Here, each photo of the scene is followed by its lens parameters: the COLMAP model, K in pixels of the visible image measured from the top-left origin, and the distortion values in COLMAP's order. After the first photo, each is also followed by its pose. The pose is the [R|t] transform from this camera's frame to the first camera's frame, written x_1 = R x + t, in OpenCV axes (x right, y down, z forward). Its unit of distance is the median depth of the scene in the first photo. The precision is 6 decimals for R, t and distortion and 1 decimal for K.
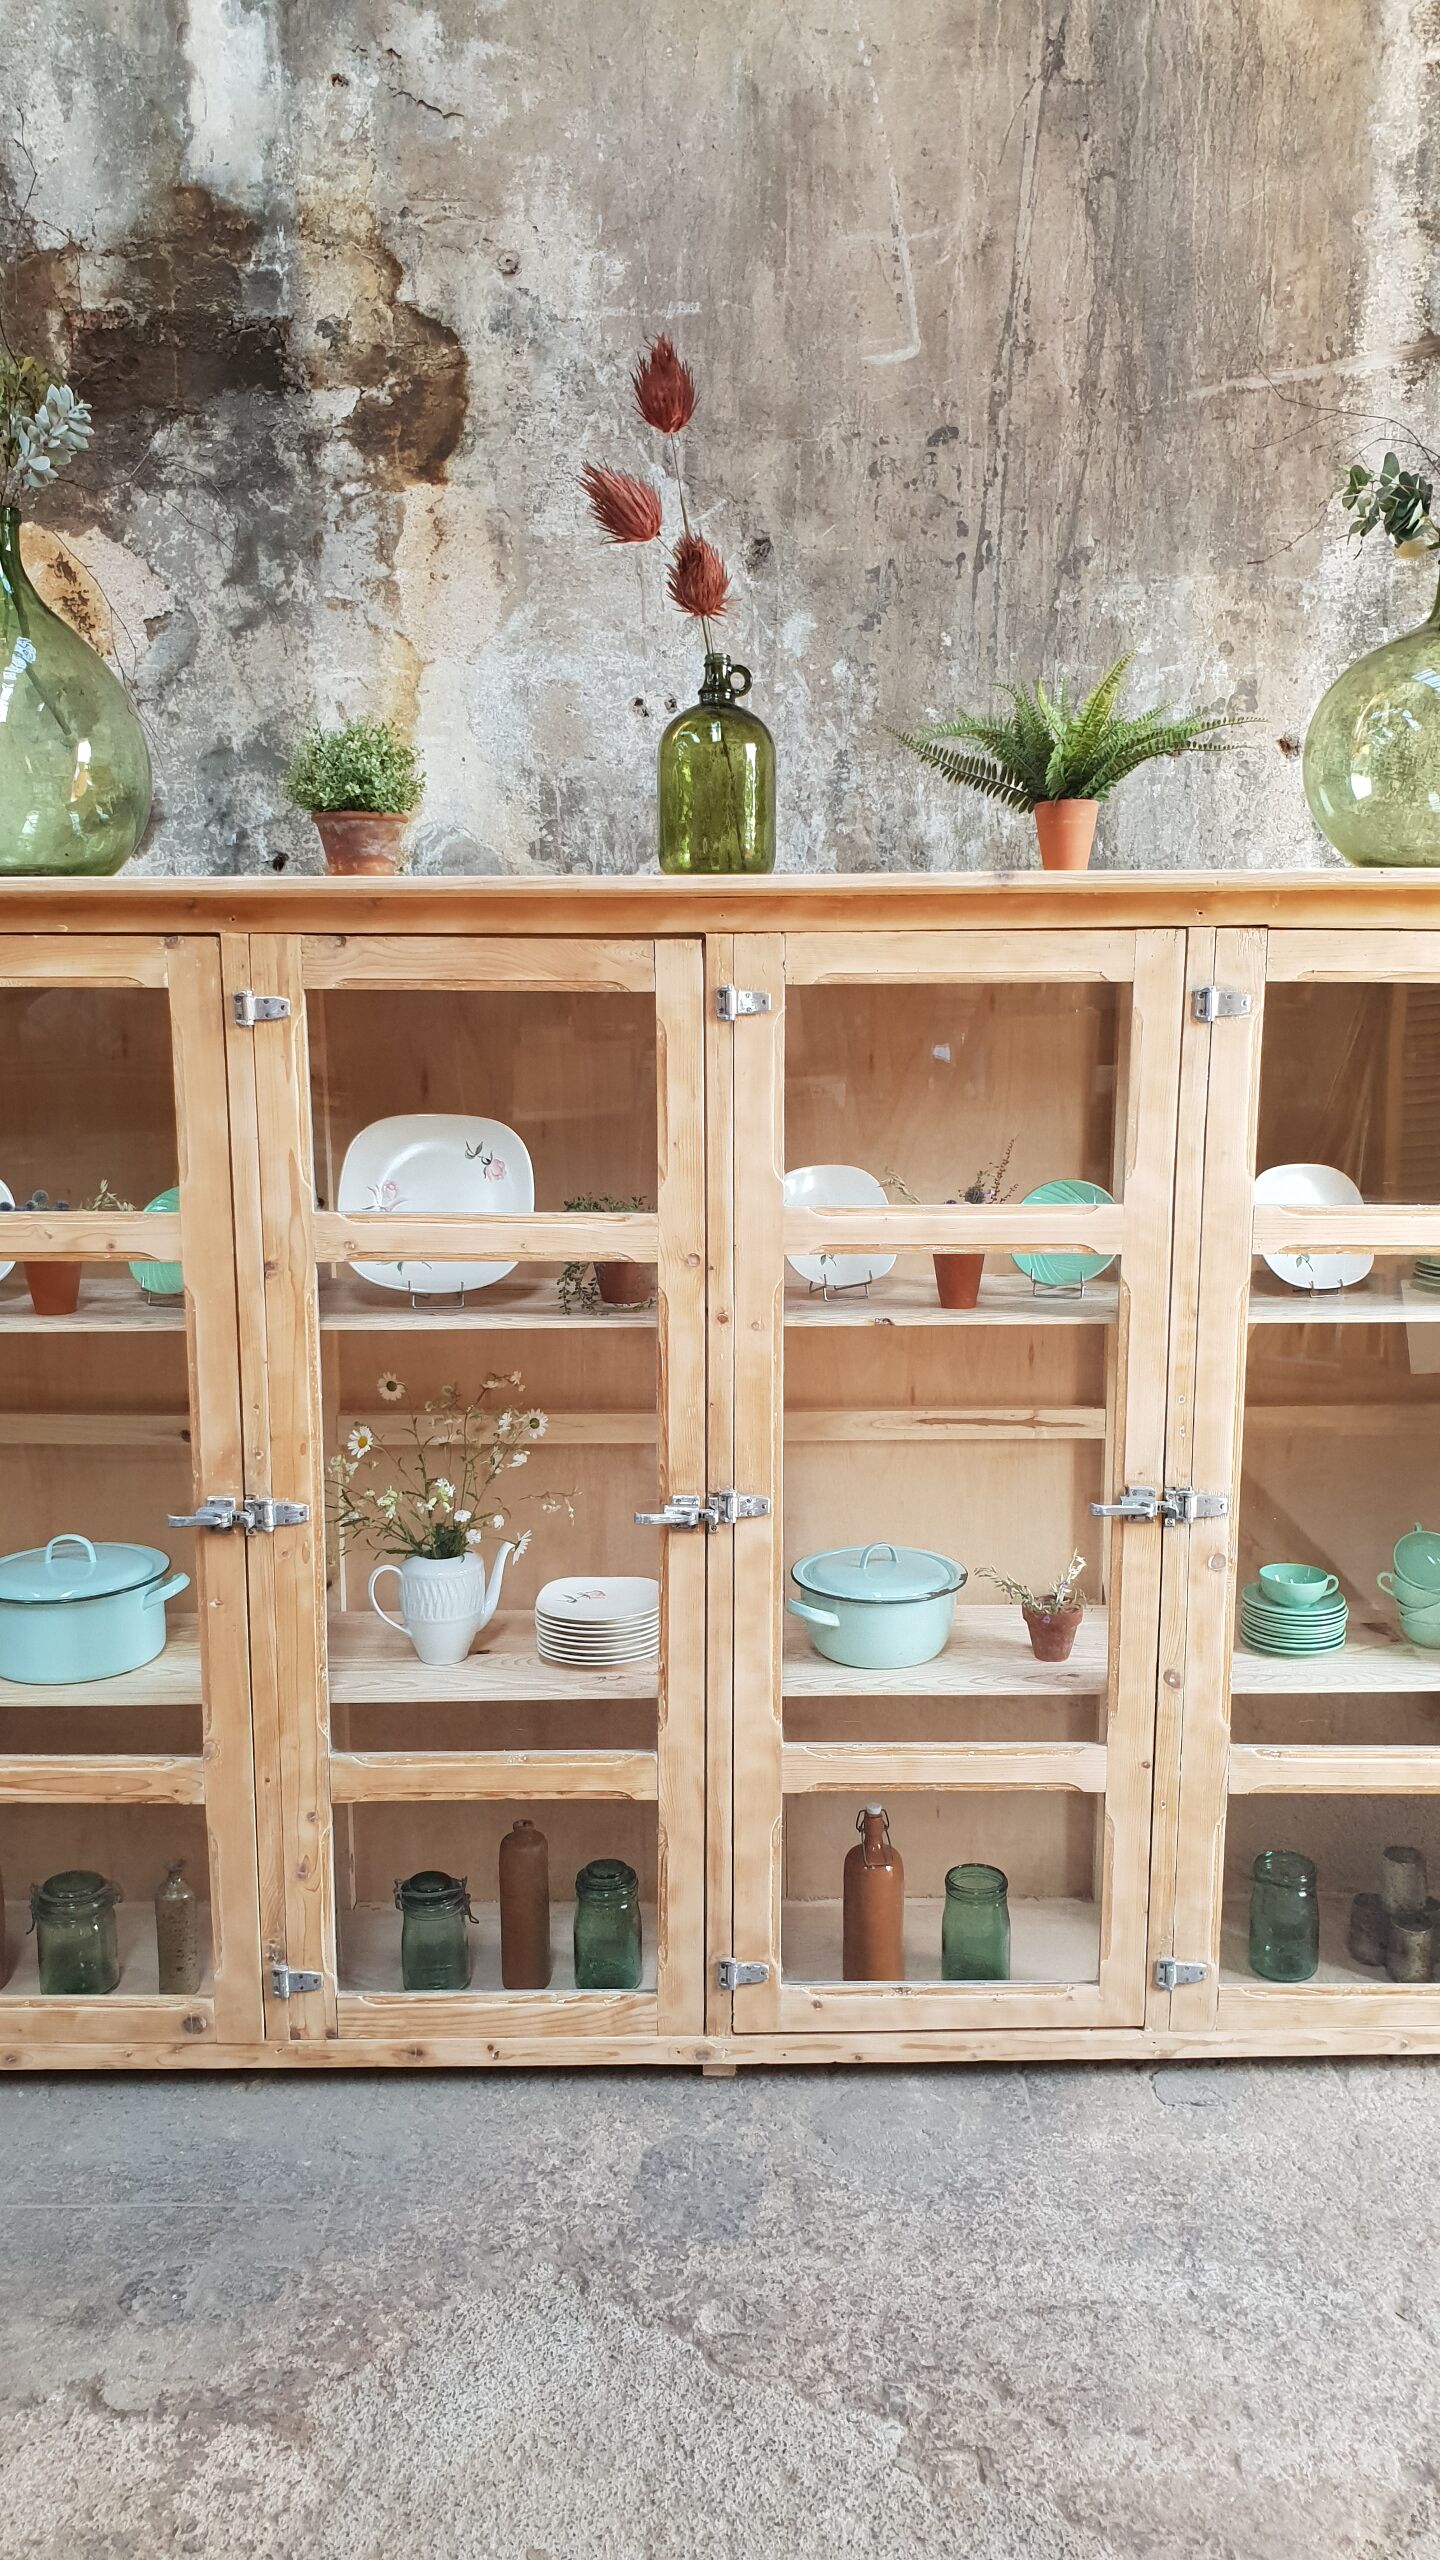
lens RADIAL K [[2014.5, 0, 767.8], [0, 2014.5, 1282.5], [0, 0, 1]] dist [-0.014147, 0.043898]
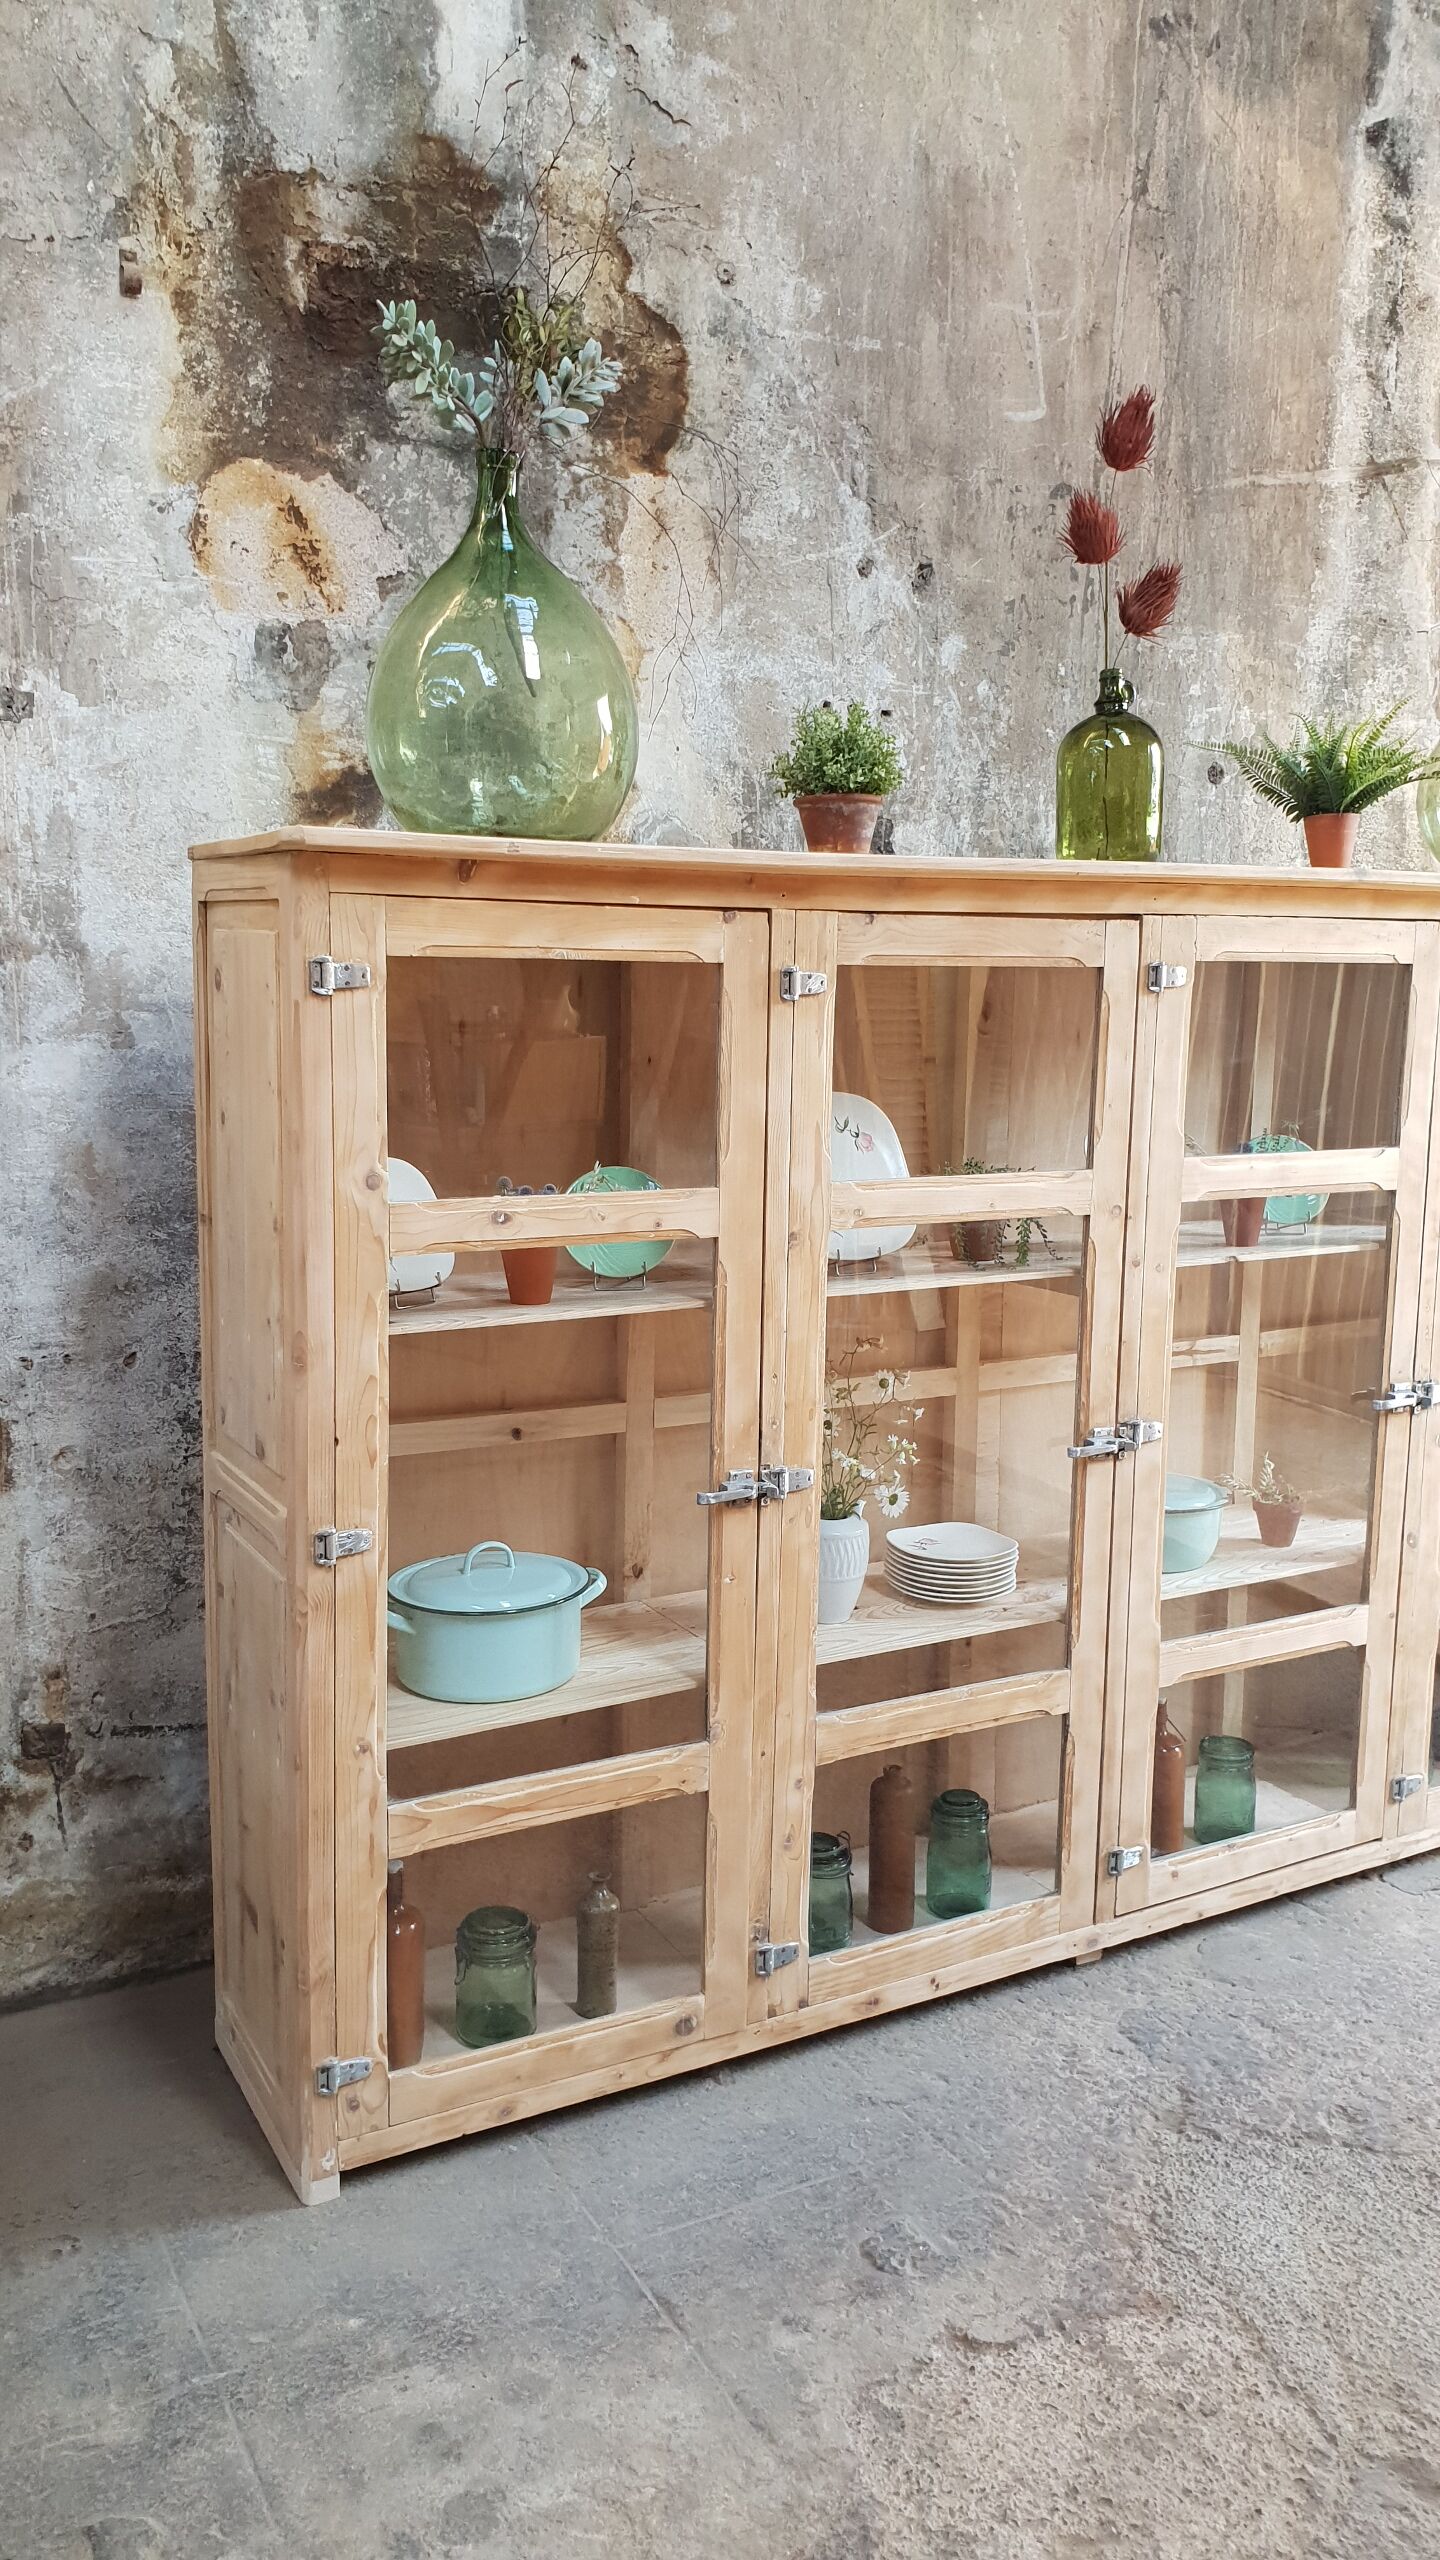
lens RADIAL K [[2014.5, 0, 748.1], [0, 2014.5, 1261.2], [0, 0, 1]] dist [-0.014147, 0.043898]
pose [[0.874462, -0.058631, 0.481538, -0.647475], [0.069698, 0.997555, -0.005110, 0.006238], [-0.480061, 0.038030, 0.876411, 0.107416]]
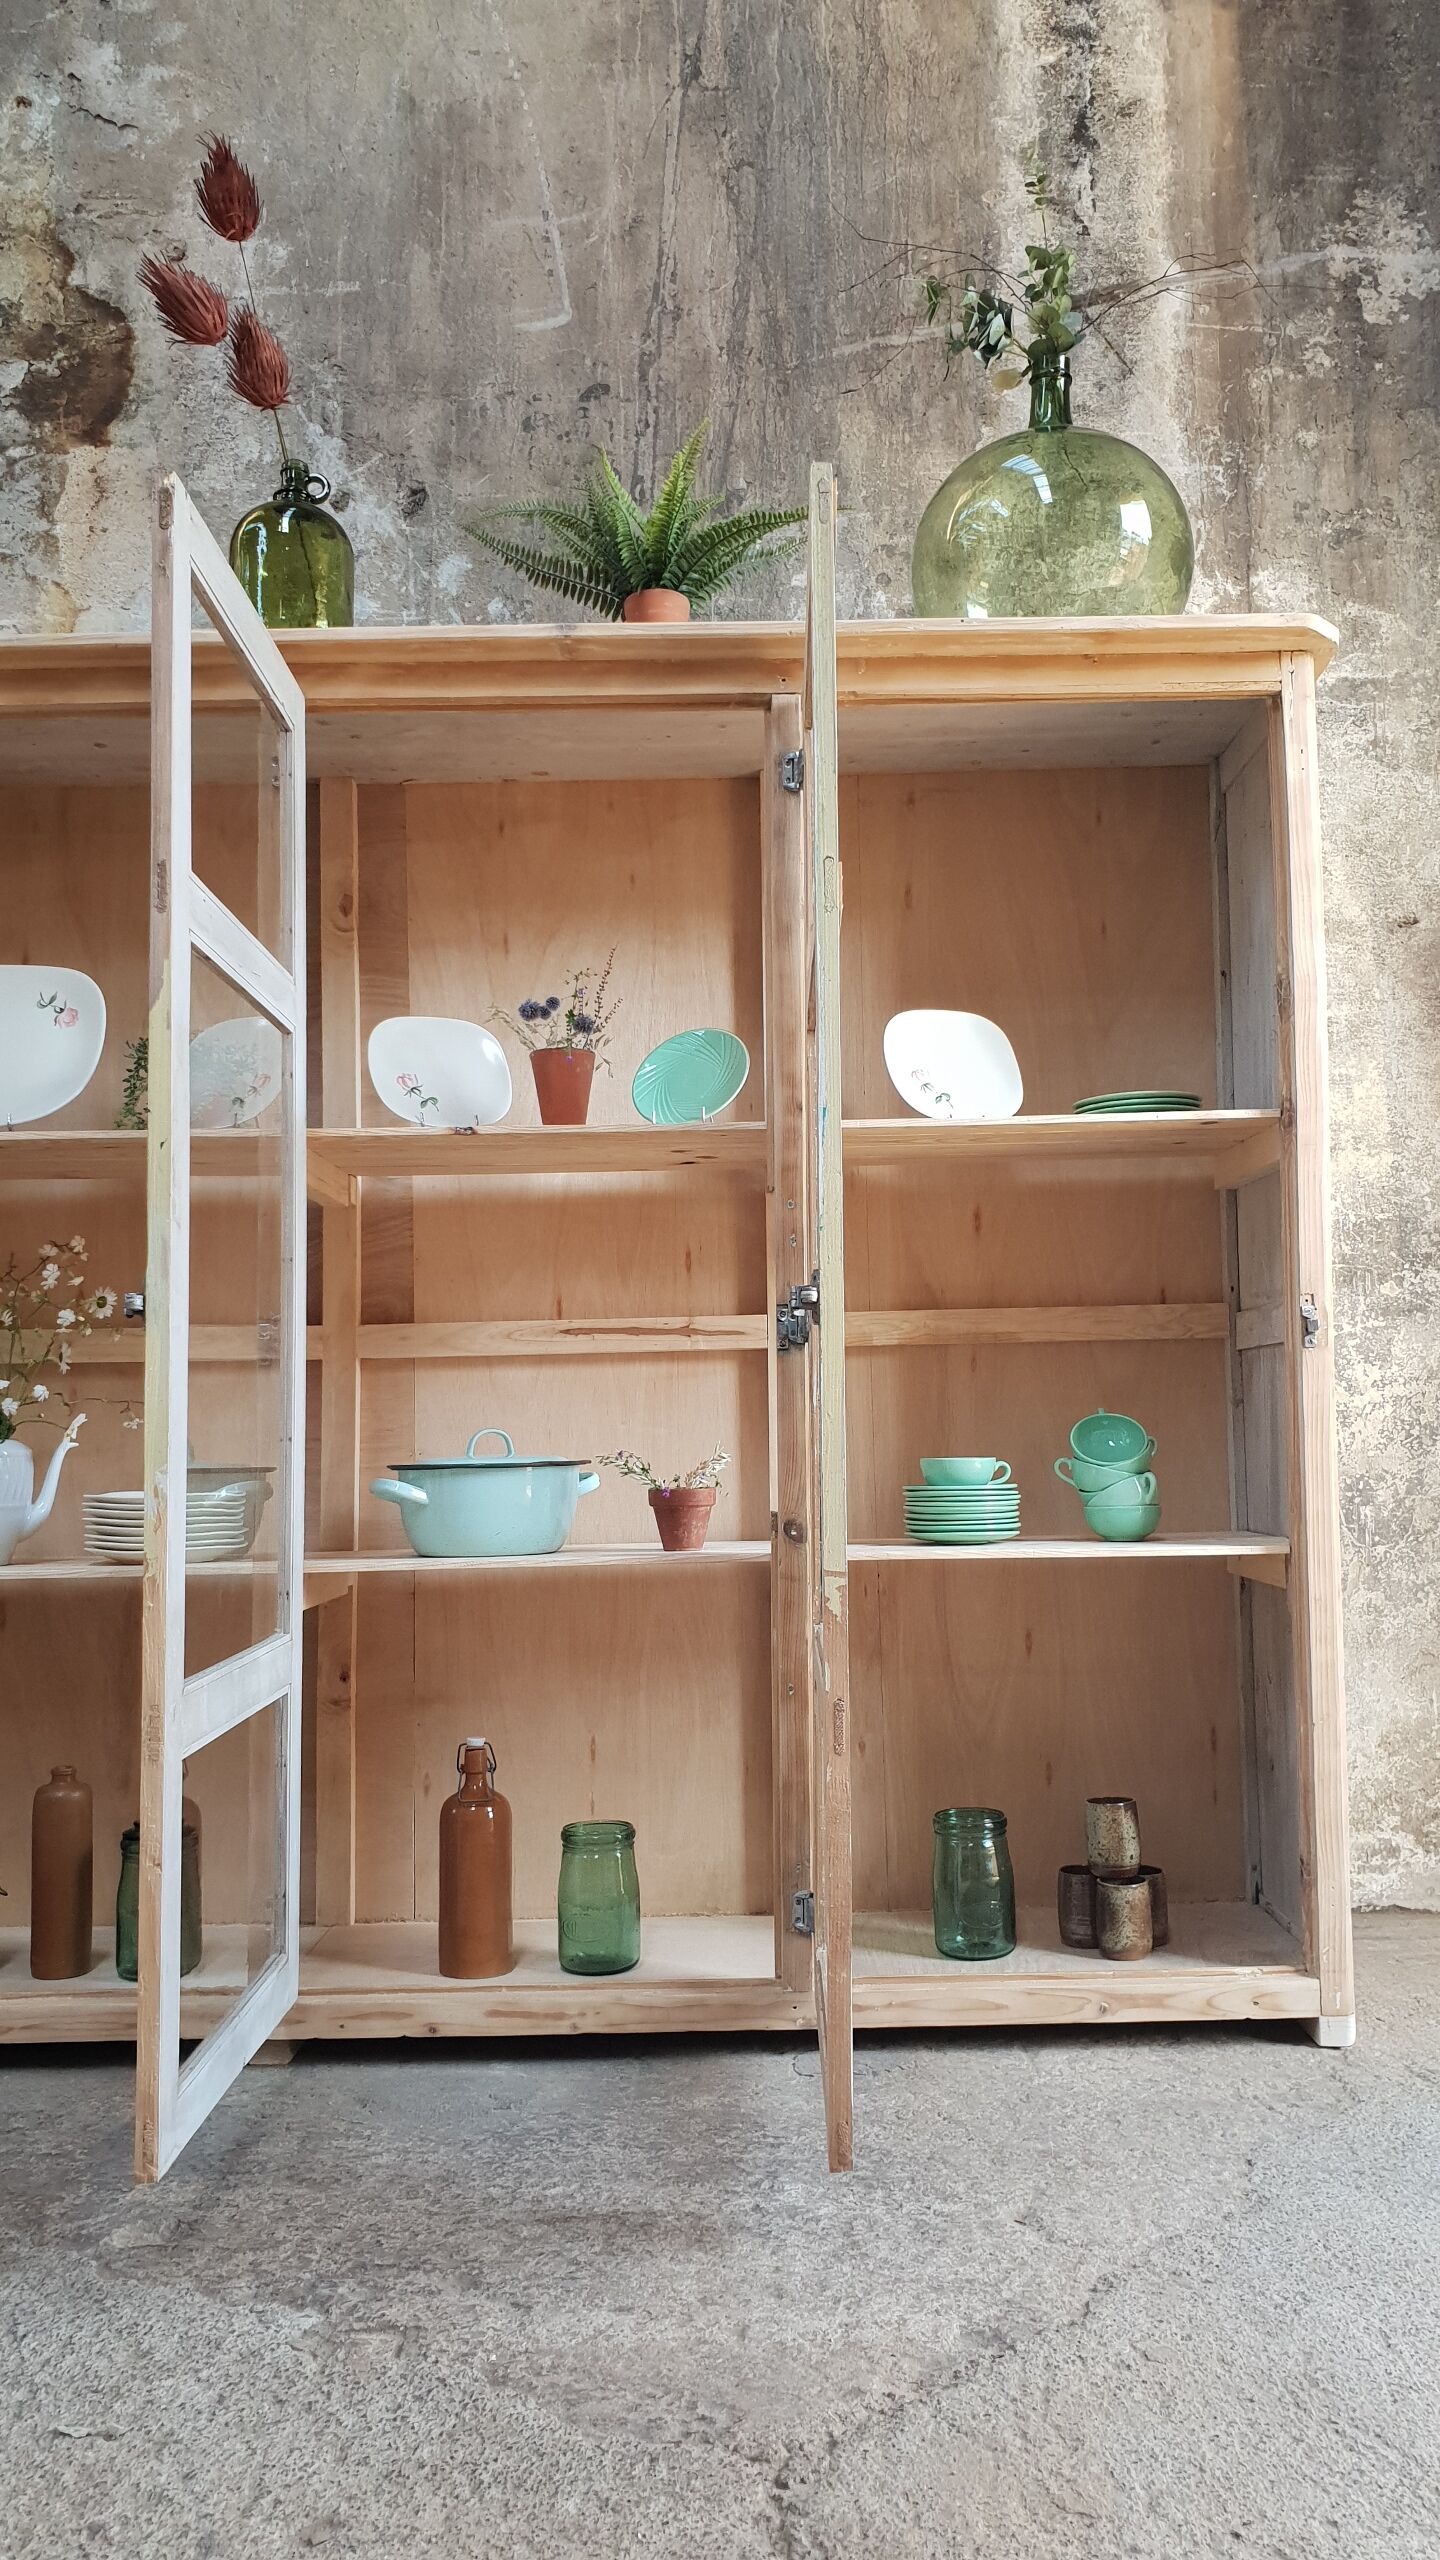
lens RADIAL K [[2014.5, 0, 746.0], [0, 2014.5, 1278.2], [0, 0, 1]] dist [-0.014147, 0.043898]
pose [[0.999817, -0.013980, -0.013080, 0.173007], [0.010313, 0.968896, -0.247253, 0.271187], [0.016130, 0.247073, 0.968863, 0.124784]]
